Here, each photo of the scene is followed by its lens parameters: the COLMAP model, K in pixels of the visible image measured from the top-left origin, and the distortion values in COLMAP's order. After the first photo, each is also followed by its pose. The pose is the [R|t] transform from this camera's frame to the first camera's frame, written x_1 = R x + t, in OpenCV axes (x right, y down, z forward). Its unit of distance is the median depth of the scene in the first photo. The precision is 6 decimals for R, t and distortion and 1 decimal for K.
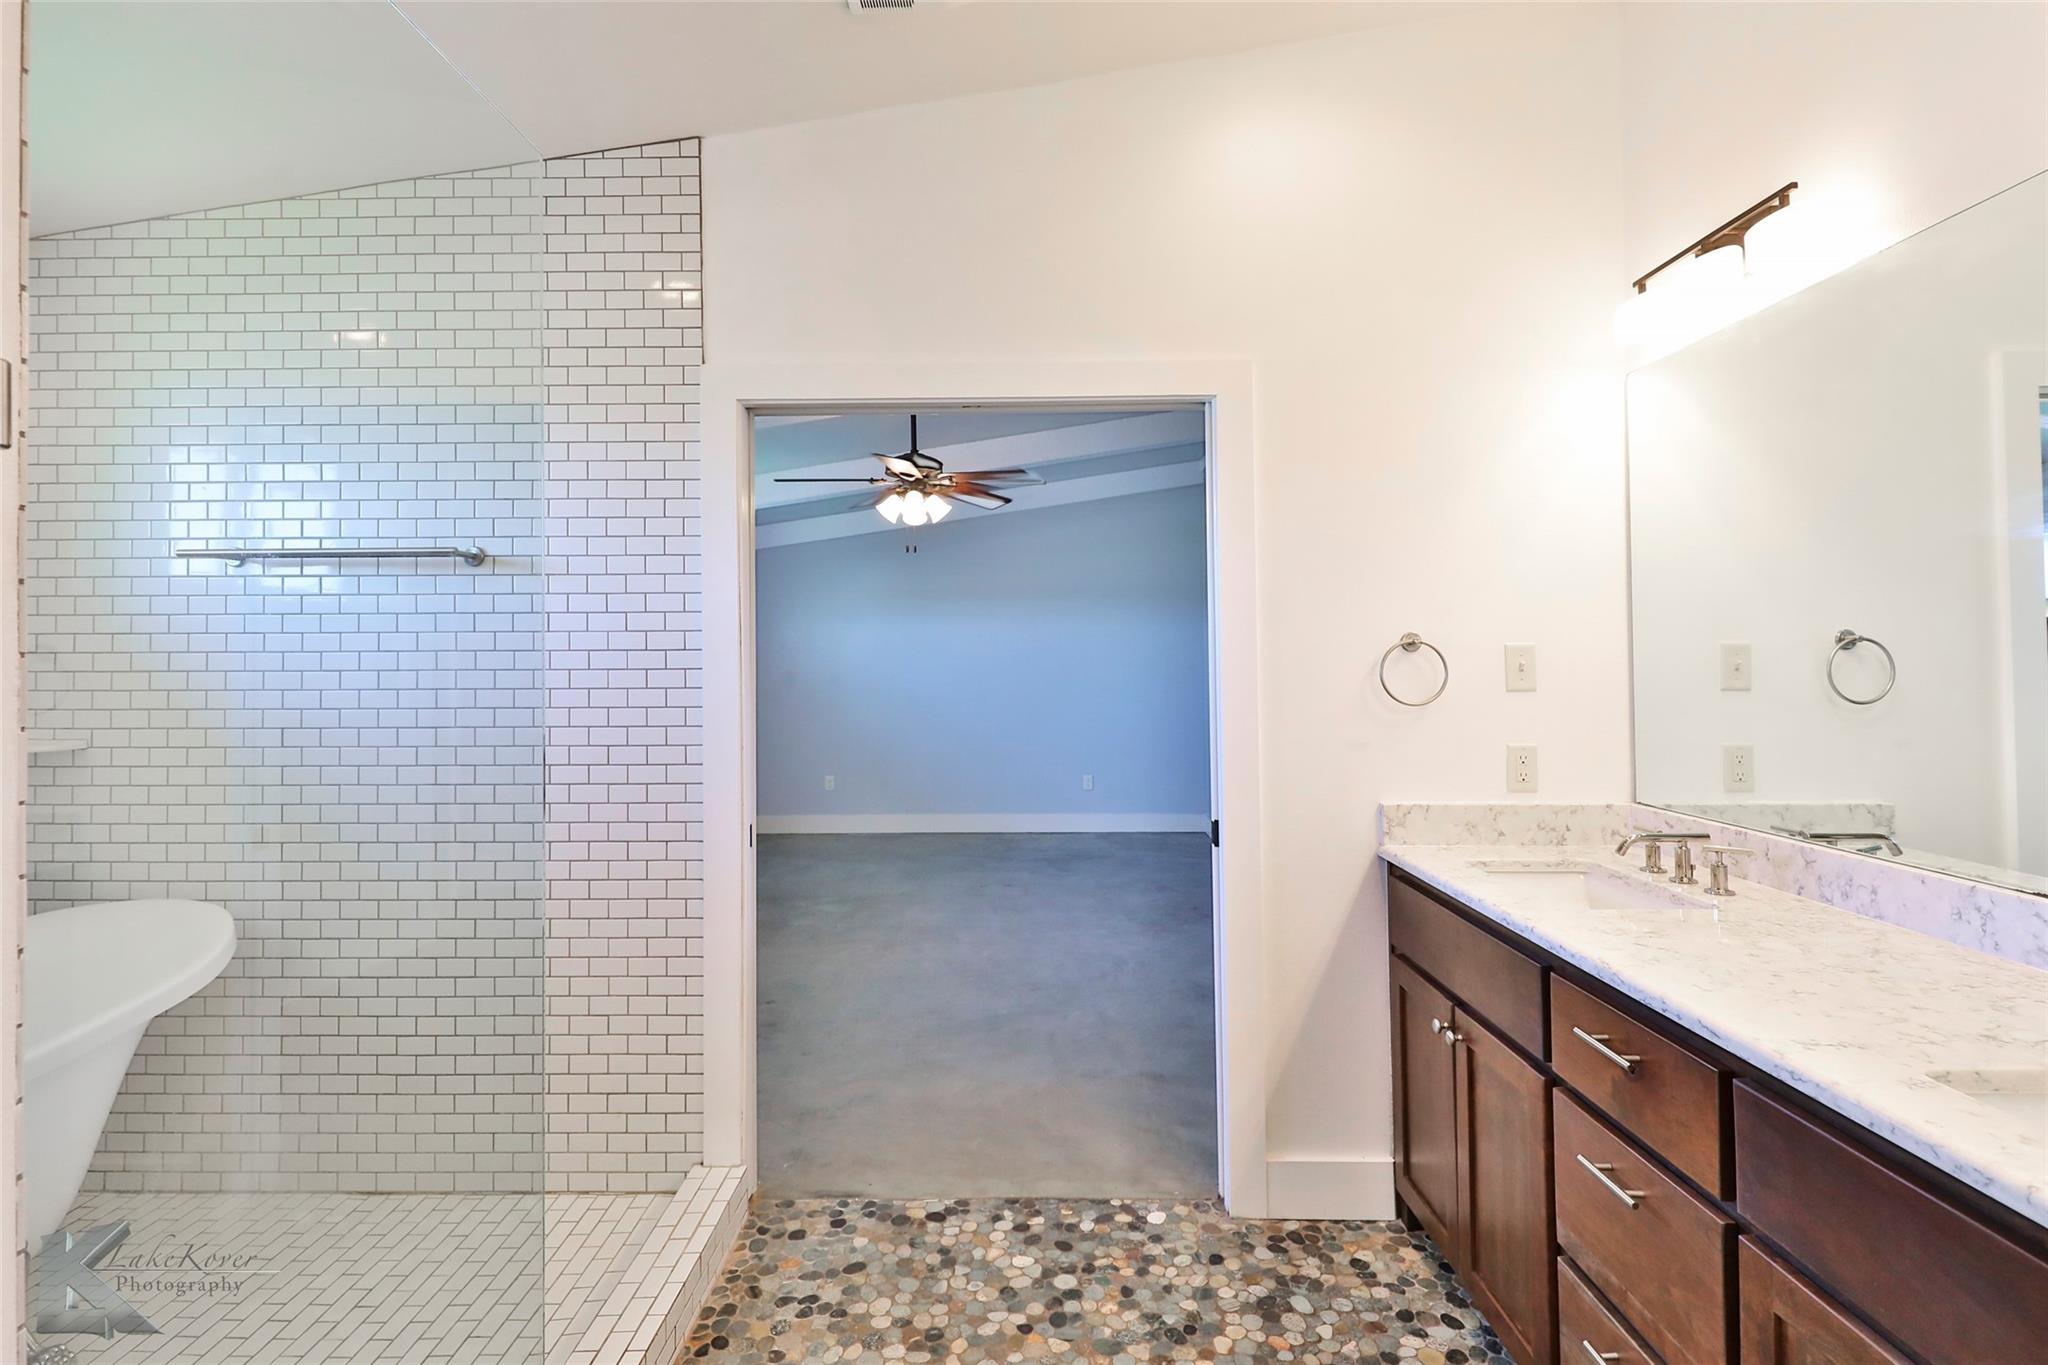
lens RADIAL K [[1003.6, 0, 1010.0], [0, 1003.6, 703.1], [0, 0, 1]] dist [0.039500, -0.018927]
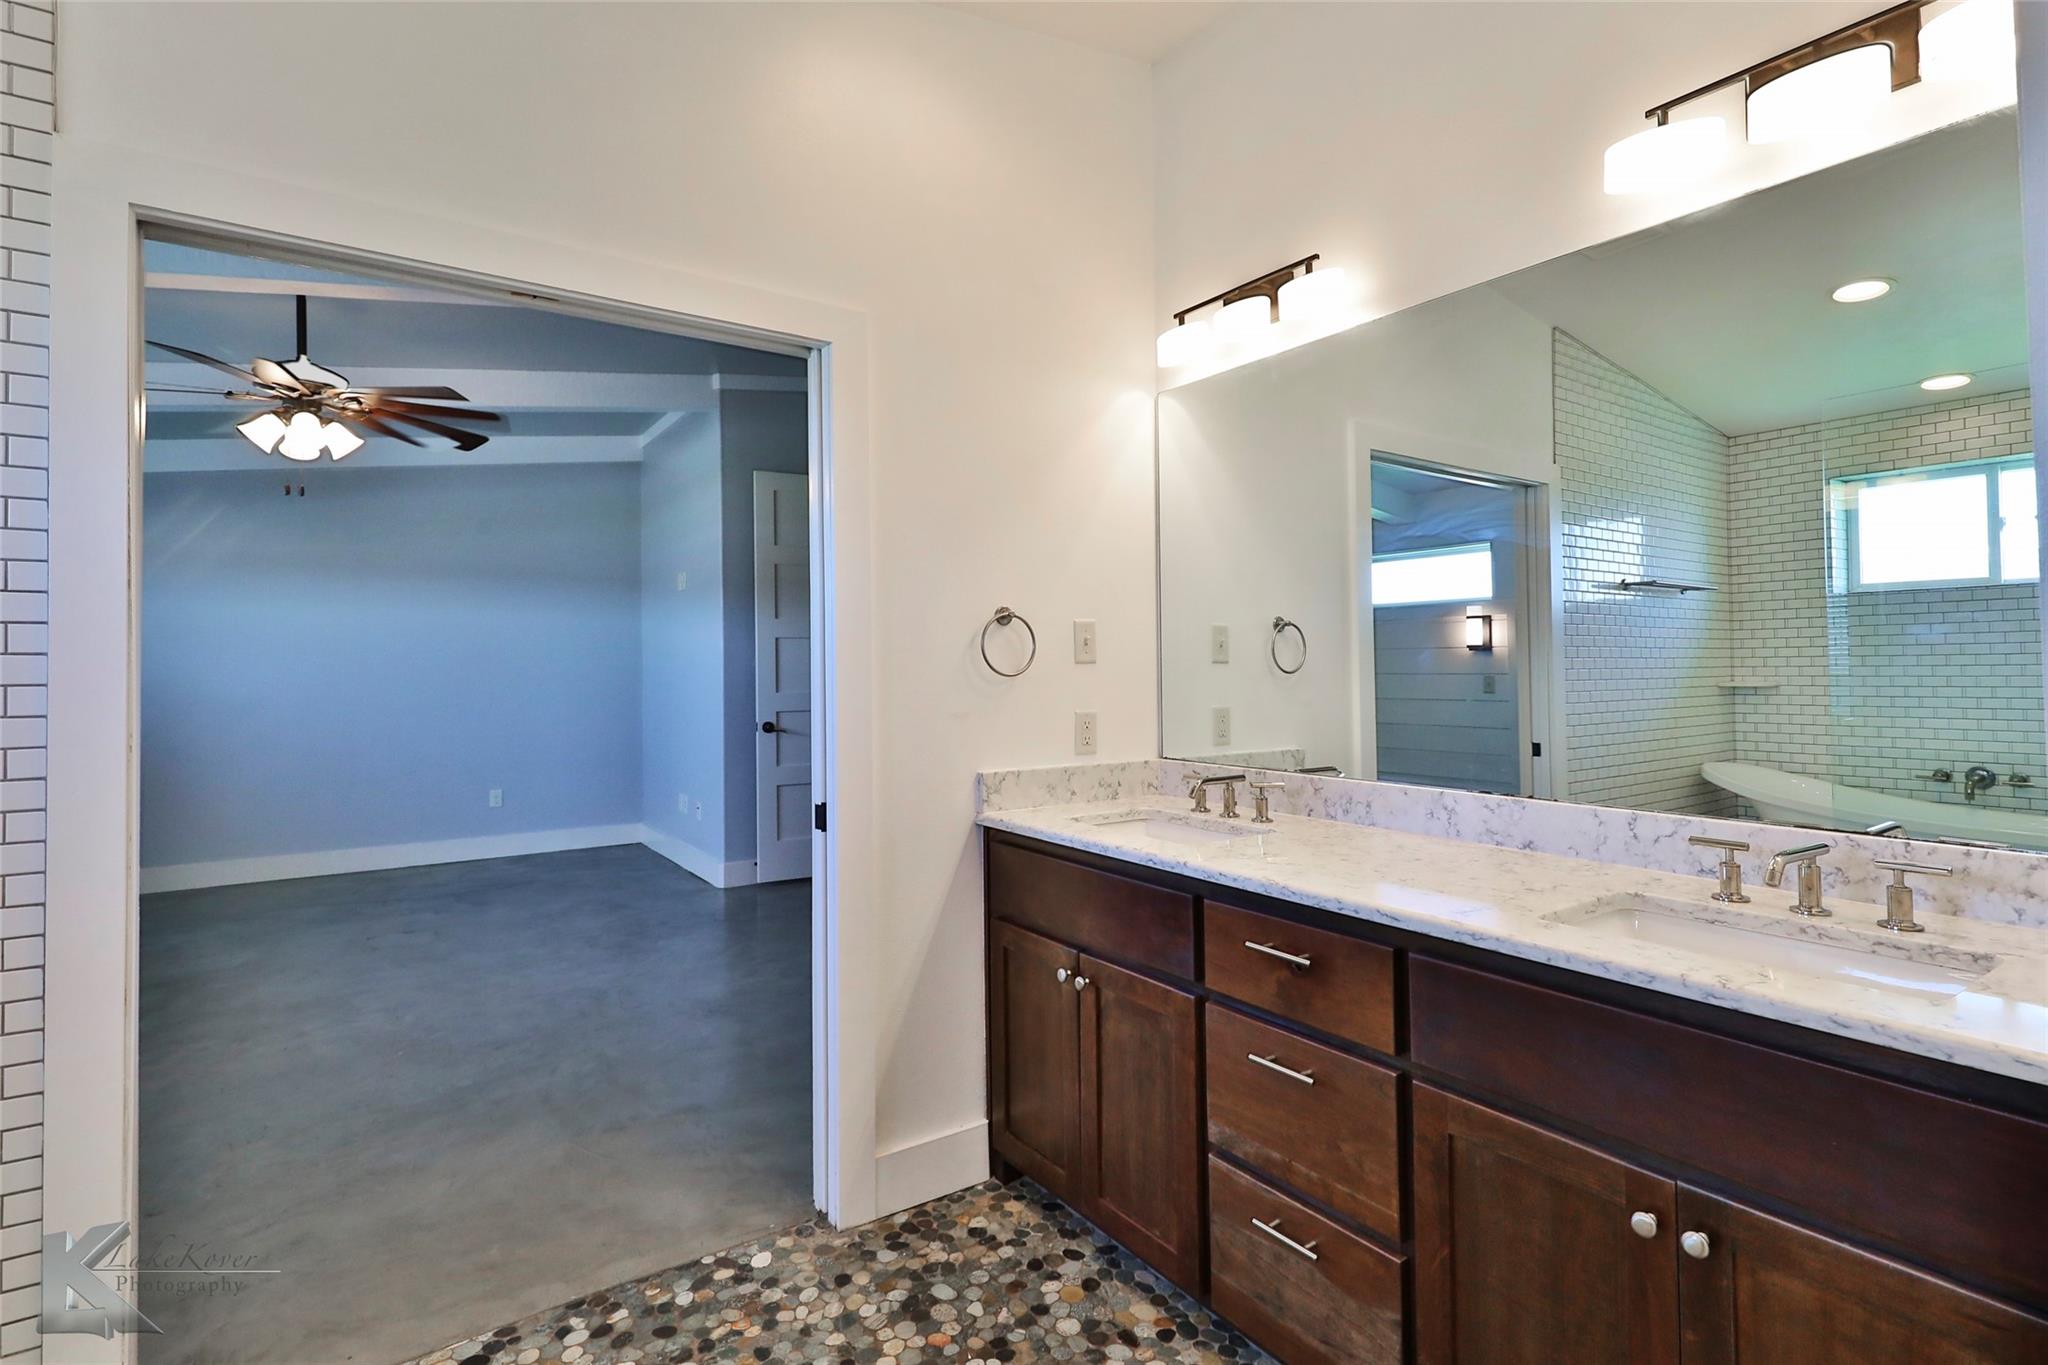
lens RADIAL K [[1003.9, 0, 1031.4], [0, 1003.9, 686.7], [0, 0, 1]] dist [0.027709, -0.009214]
pose [[0.809766, -0.008084, 0.586698, -0.190596], [0.022133, 0.999614, -0.016775, 0.031302], [-0.586336, 0.026569, 0.809632, 0.144317]]
